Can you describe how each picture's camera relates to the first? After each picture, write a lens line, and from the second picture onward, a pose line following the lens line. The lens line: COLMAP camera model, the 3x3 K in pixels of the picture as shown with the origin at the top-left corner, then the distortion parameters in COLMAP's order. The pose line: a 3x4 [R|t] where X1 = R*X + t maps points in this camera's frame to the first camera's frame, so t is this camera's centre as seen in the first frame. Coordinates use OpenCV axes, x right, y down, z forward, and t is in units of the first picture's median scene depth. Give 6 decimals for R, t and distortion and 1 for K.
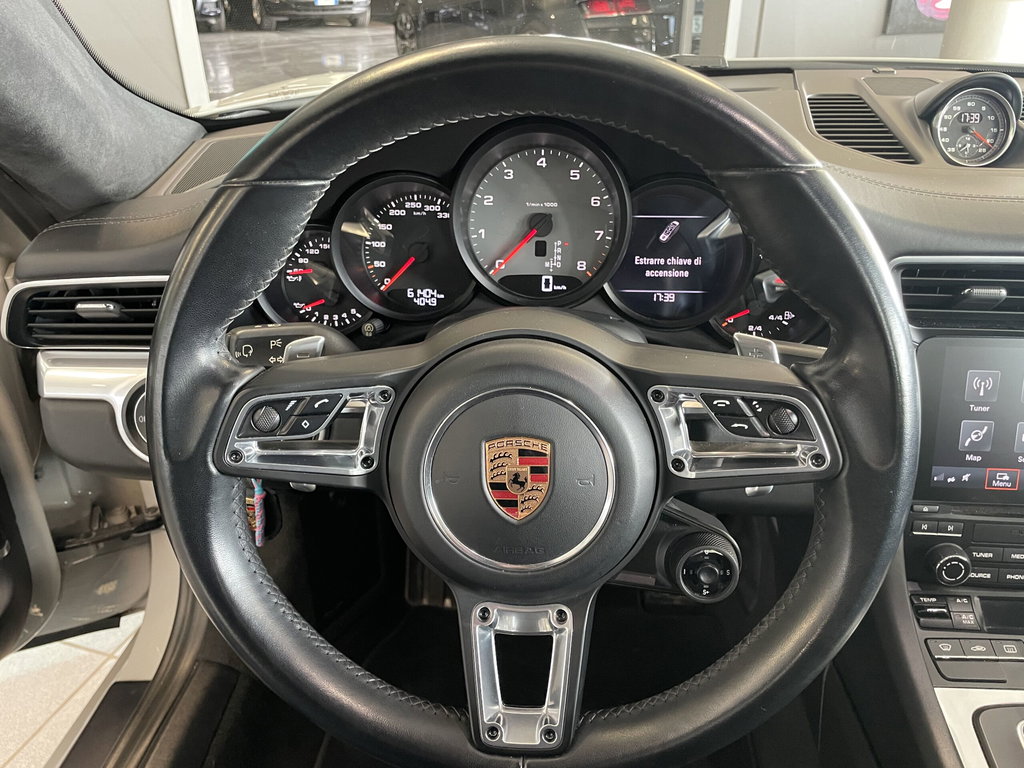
lens RADIAL K [[759.9, 0, 517.2], [0, 759.9, 386.2], [0, 0, 1]] dist [0.076272, -0.104102]
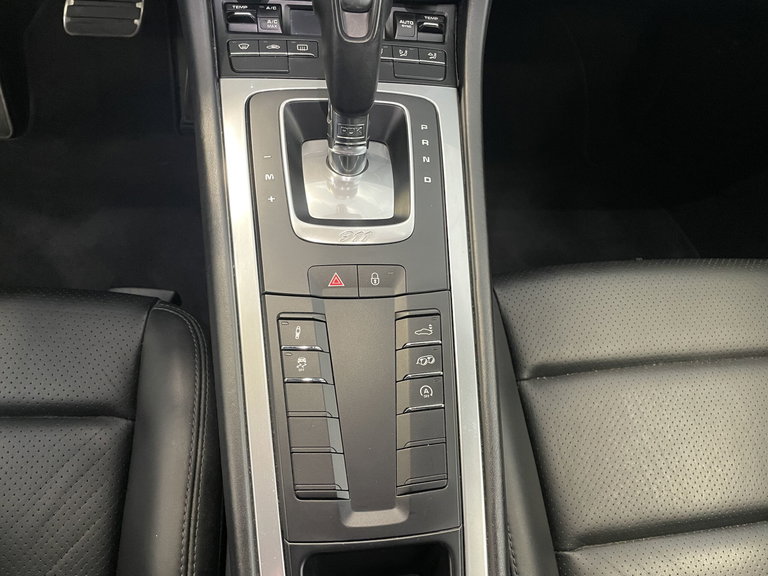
lens RADIAL K [[569.9, 0, 387.9], [0, 569.9, 289.7], [0, 0, 1]] dist [0.076272, -0.104102]
pose [[0.969701, -0.072238, 0.233369, 0.537247], [-0.024731, 0.921345, 0.387958, 0.331658], [-0.243038, -0.381975, 0.891643, 0.136964]]
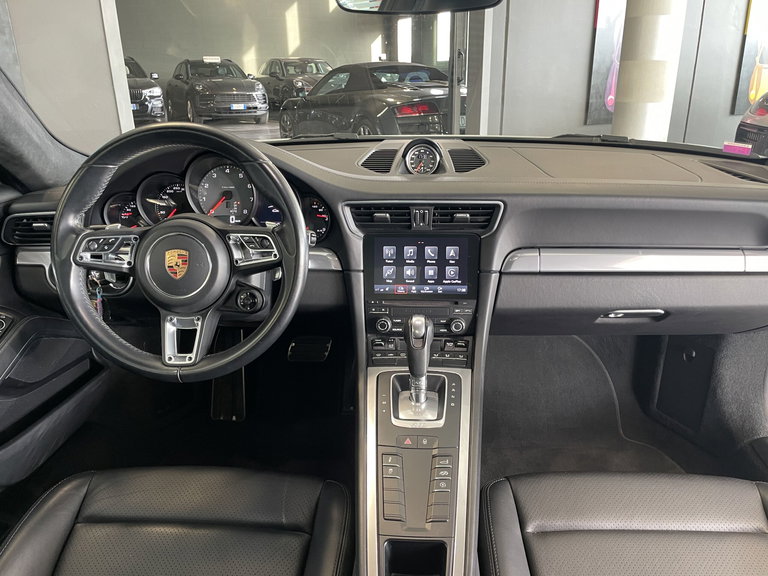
lens RADIAL K [[569.3, 0, 384.0], [0, 569.3, 288.0], [0, 0, 1]] dist [0.097921, -0.097393]
pose [[0.999936, -0.008758, 0.007130, 0.560427], [0.009769, 0.987551, -0.156994, 0.409730], [-0.005666, 0.157053, 0.987574, -0.849633]]
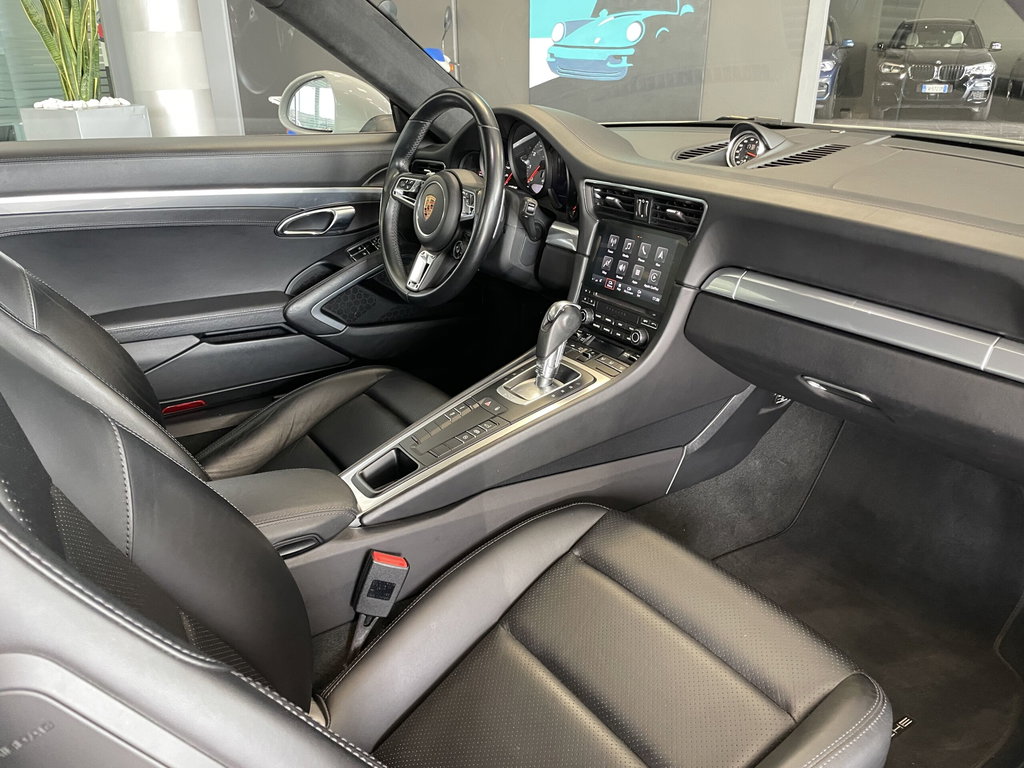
lens RADIAL K [[759.9, 0, 517.2], [0, 759.9, 386.2], [0, 0, 1]] dist [0.076272, -0.104102]
pose [[0.622074, 0.310607, -0.718712, 2.203624], [-0.376134, 0.923637, 0.073611, 0.342572], [0.686693, 0.224540, 0.691401, -0.713974]]
